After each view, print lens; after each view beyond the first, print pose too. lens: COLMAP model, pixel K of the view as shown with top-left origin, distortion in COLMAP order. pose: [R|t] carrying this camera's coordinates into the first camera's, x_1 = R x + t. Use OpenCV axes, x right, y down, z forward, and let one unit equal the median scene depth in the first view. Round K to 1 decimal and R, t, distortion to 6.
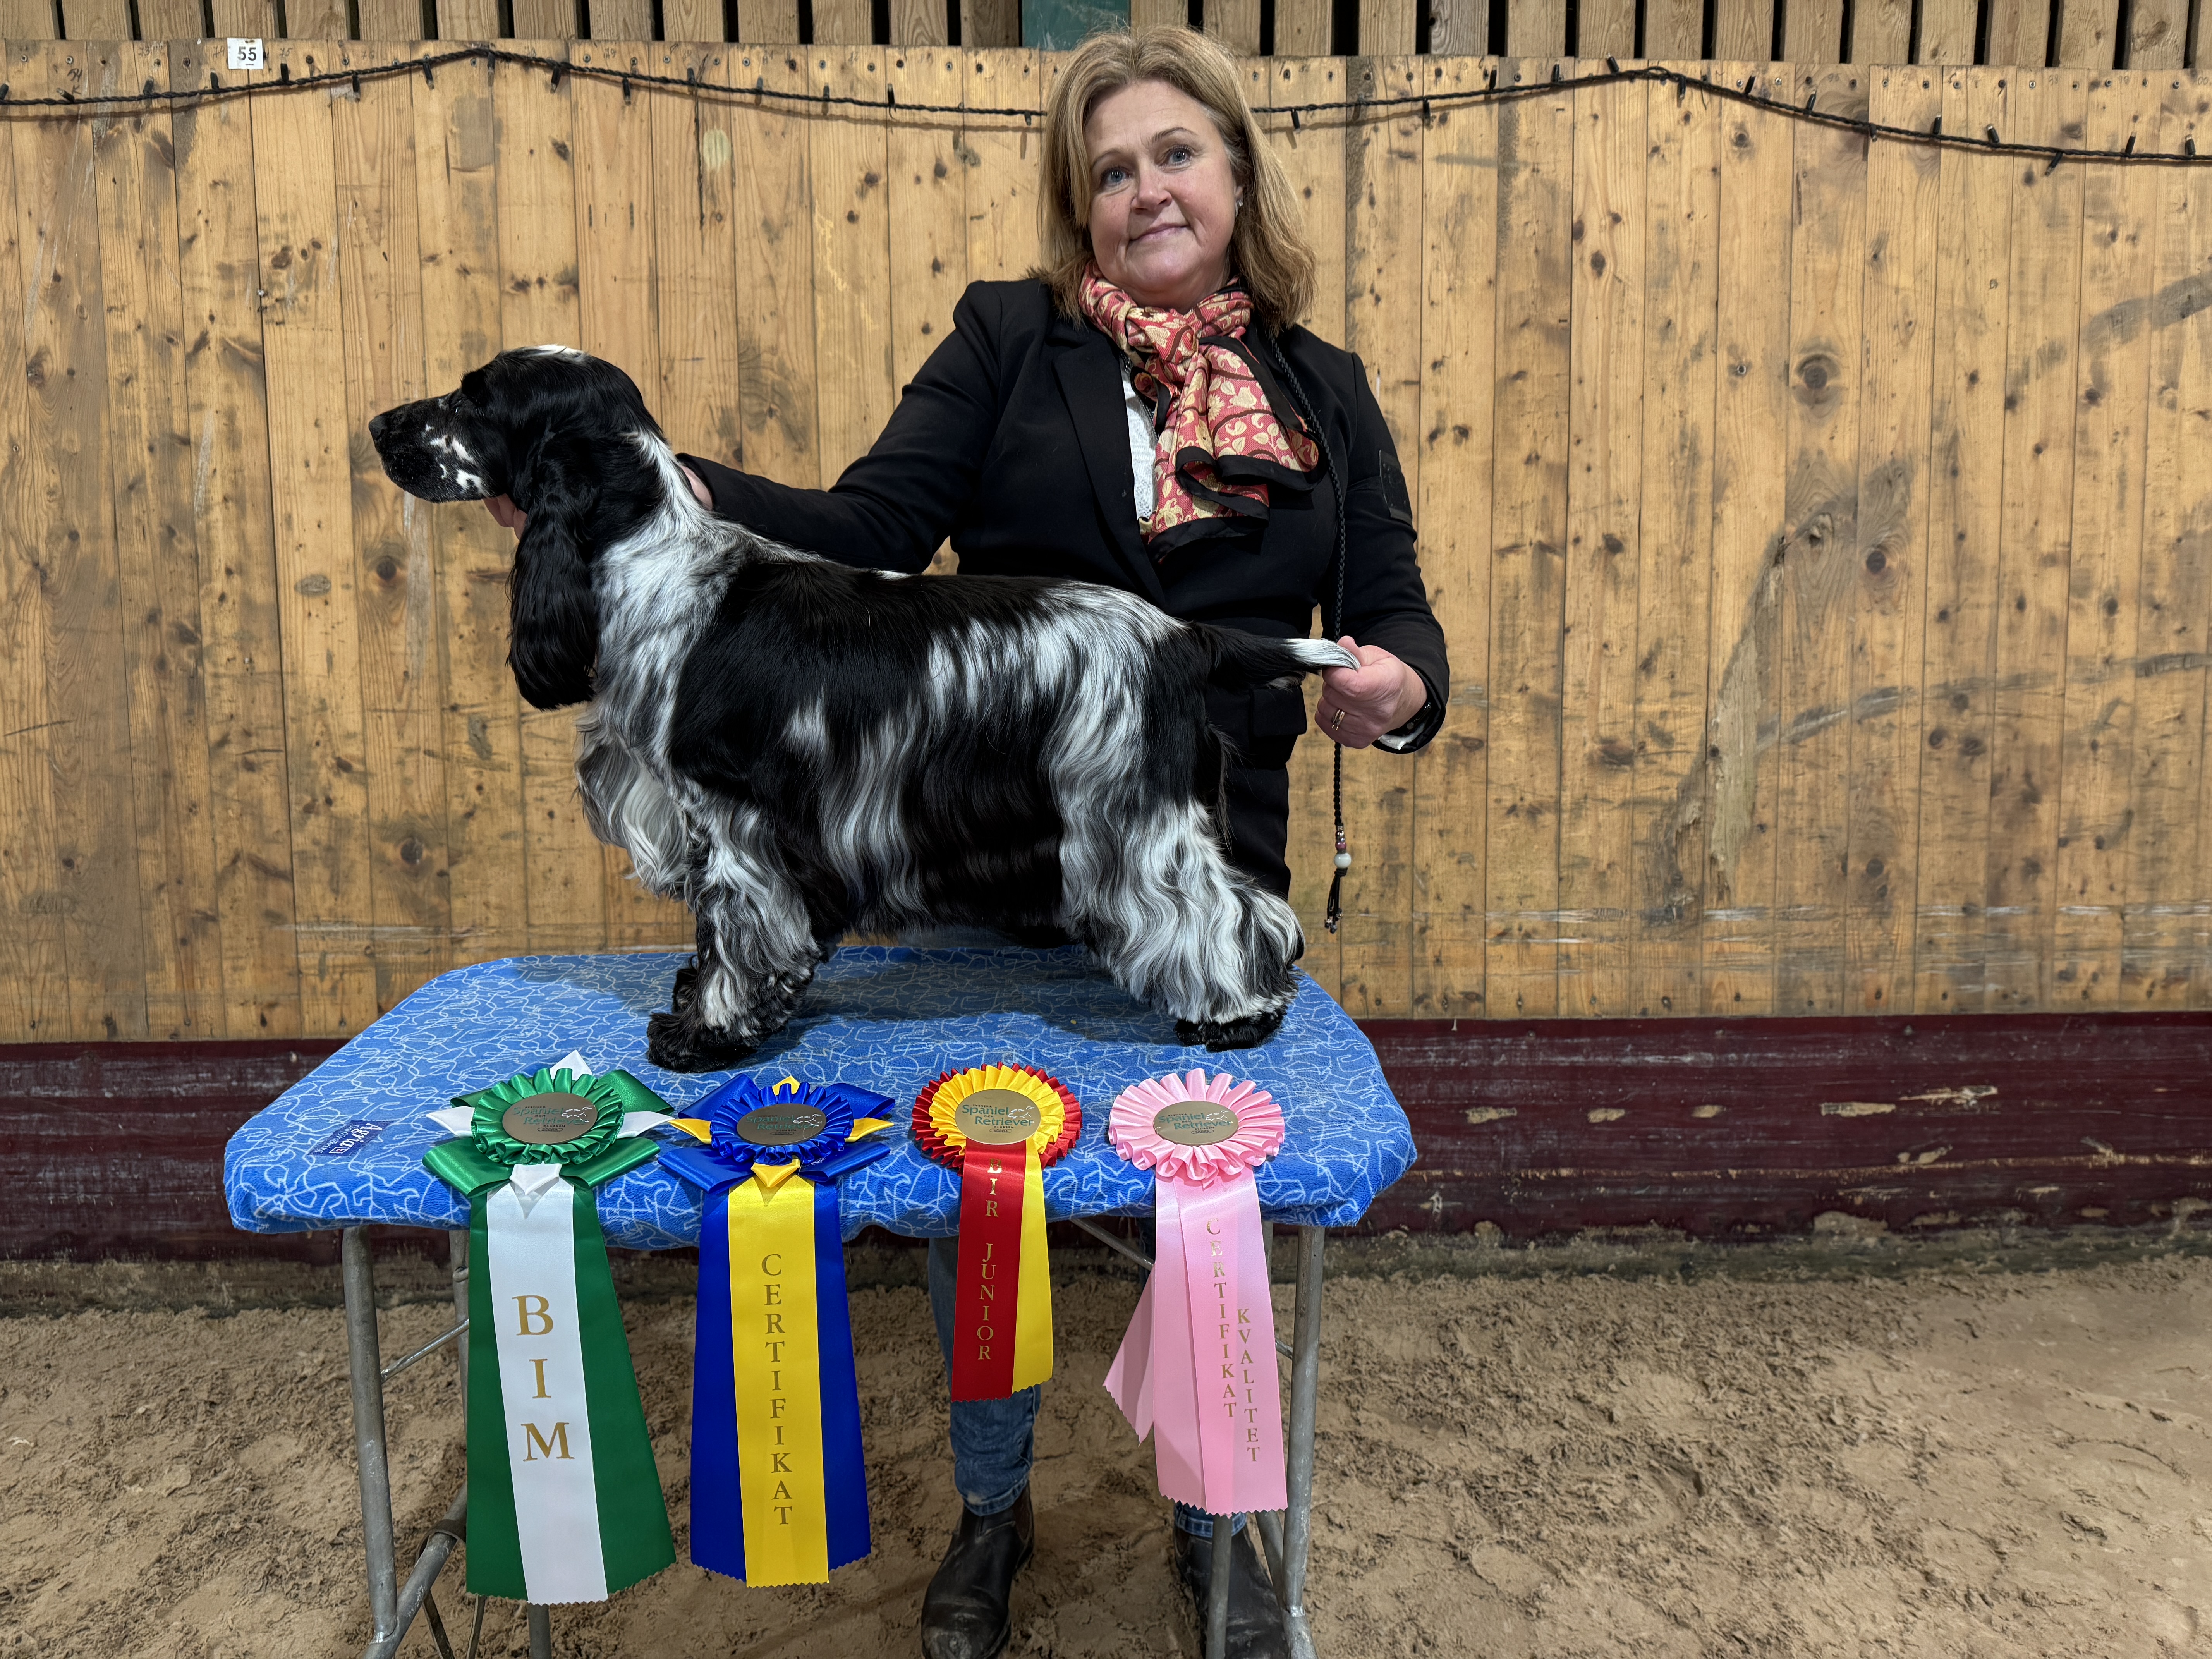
lens RADIAL K [[1568.6, 0, 1106.0], [0, 1568.6, 829.5], [0, 0, 1]] dist [0.002969, -0.004744]
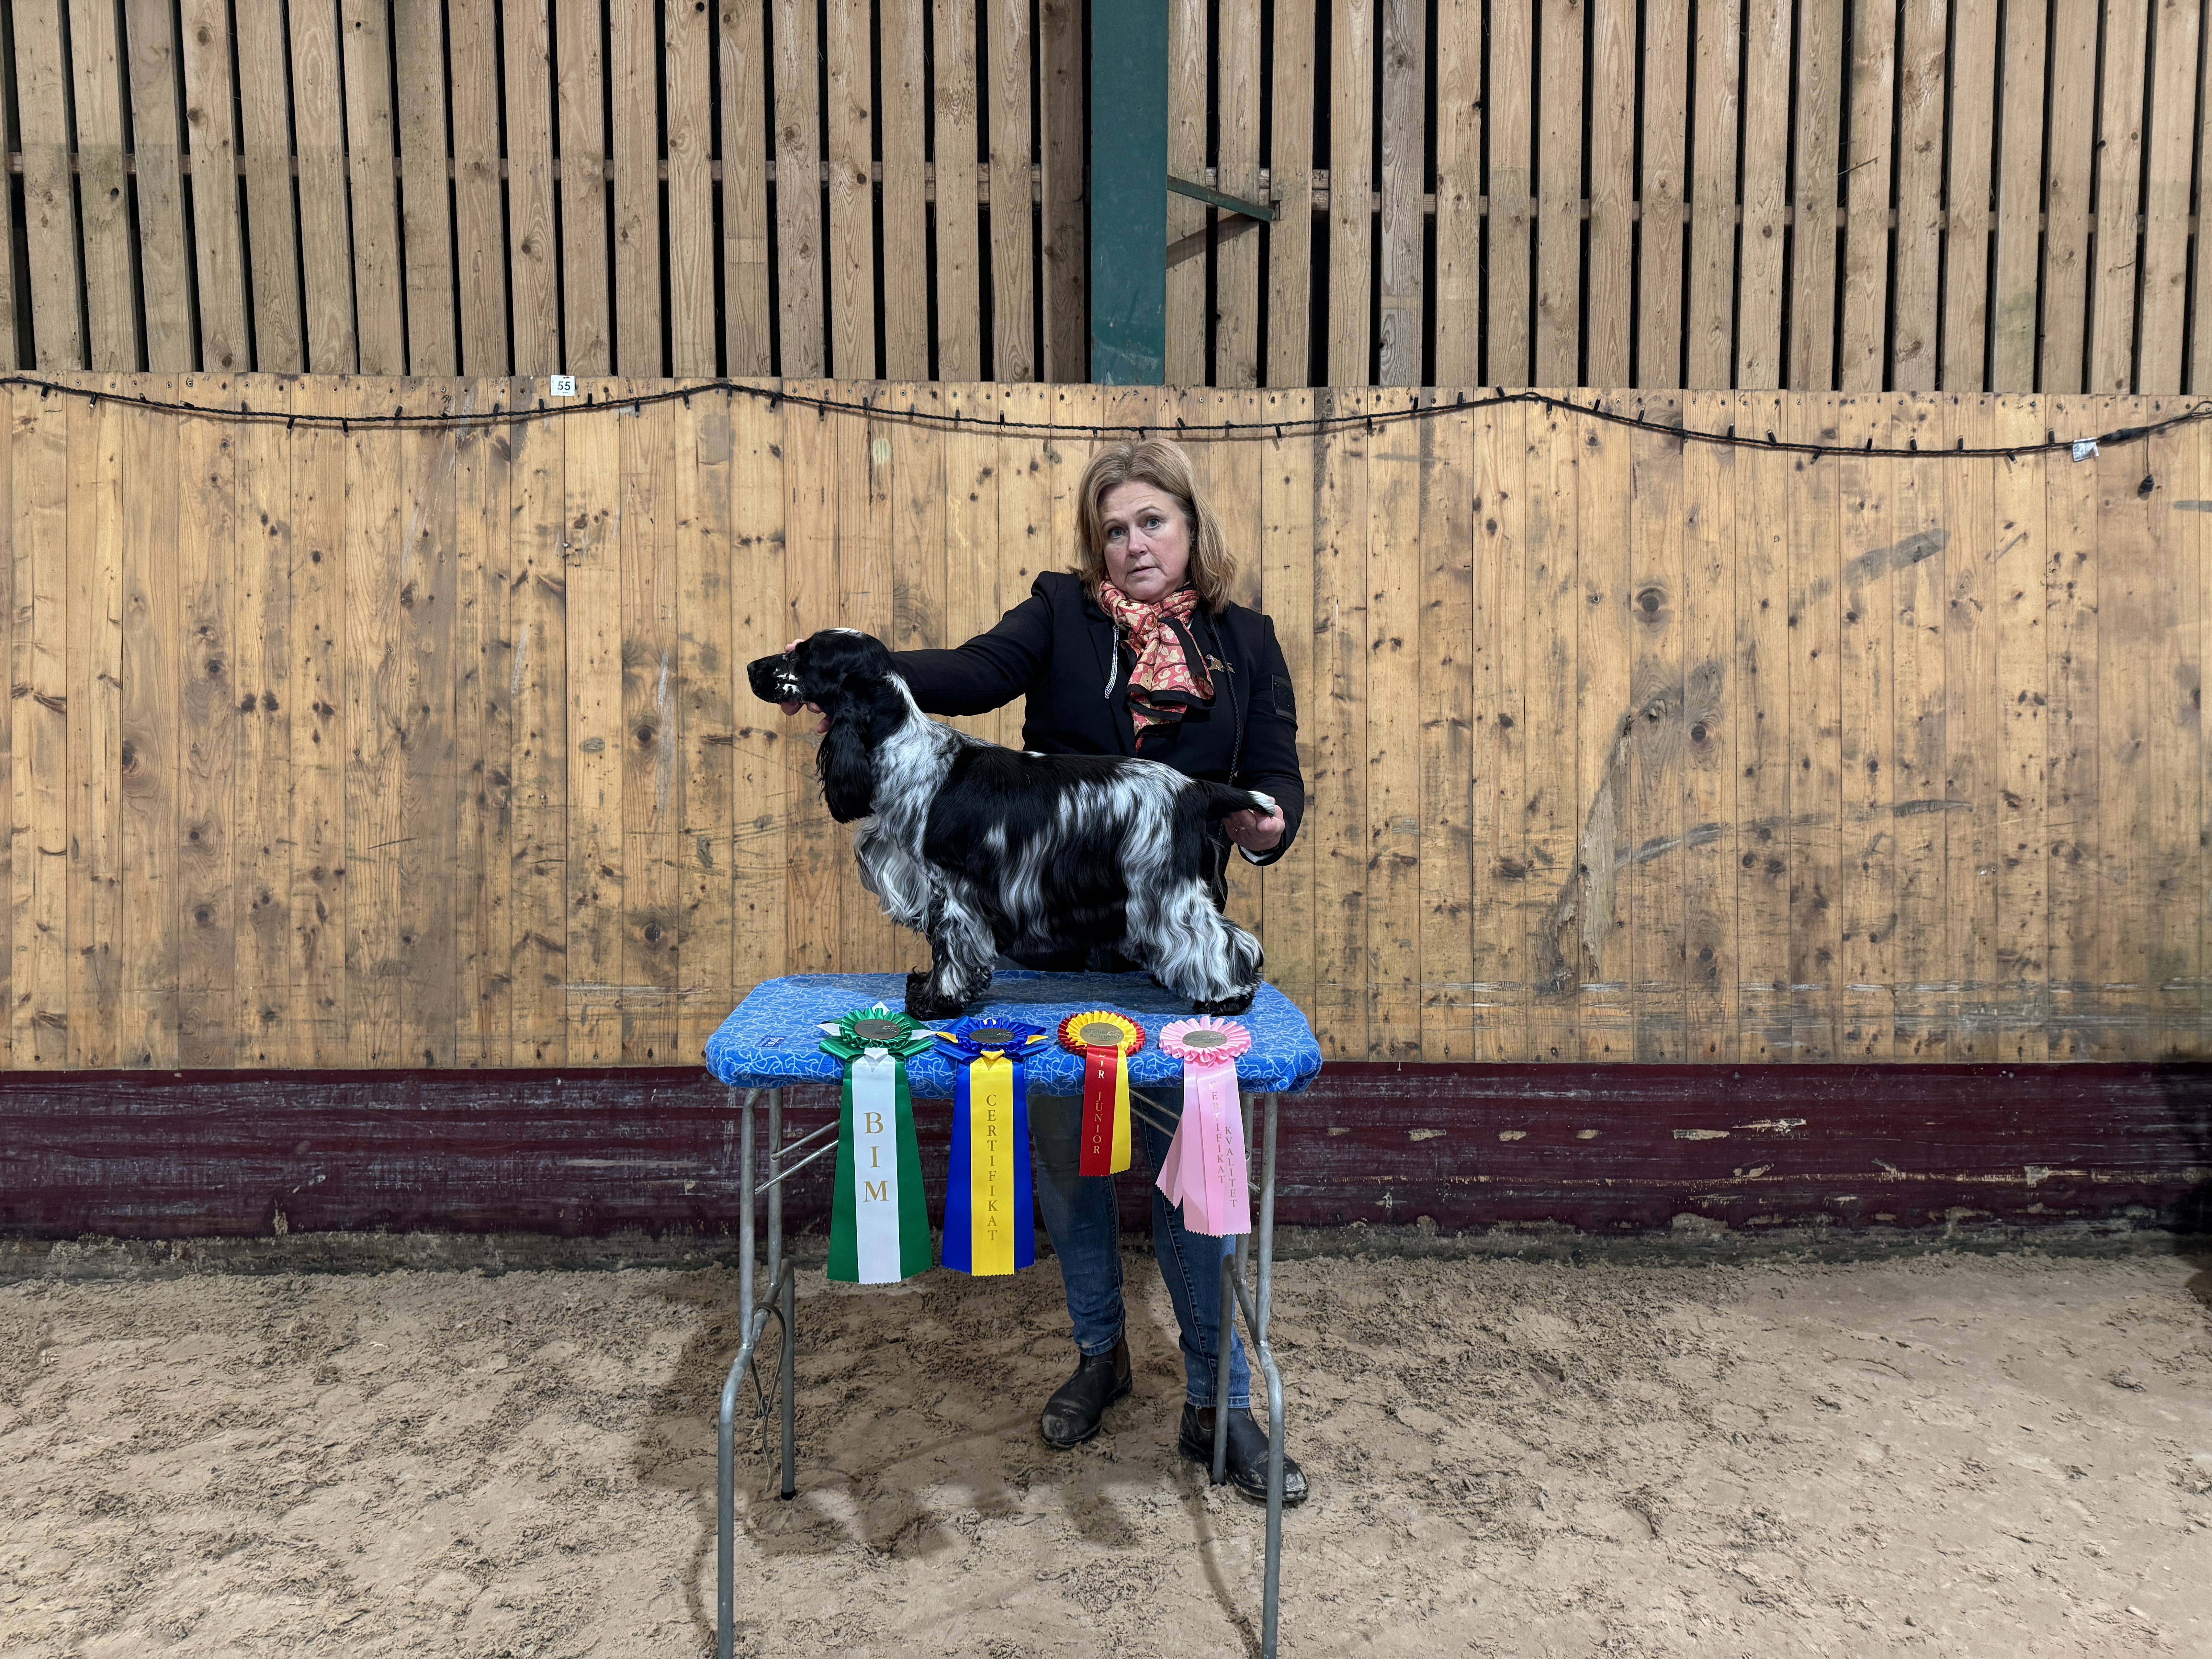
lens RADIAL K [[1526.0, 0, 1106.0], [0, 1526.0, 829.5], [0, 0, 1]] dist [0.114976, -0.155215]
pose [[0.999881, 0.006161, -0.014112, -0.016589], [-0.007392, 0.996014, -0.088889, 0.042135], [0.013508, 0.088983, 0.995942, -0.383285]]
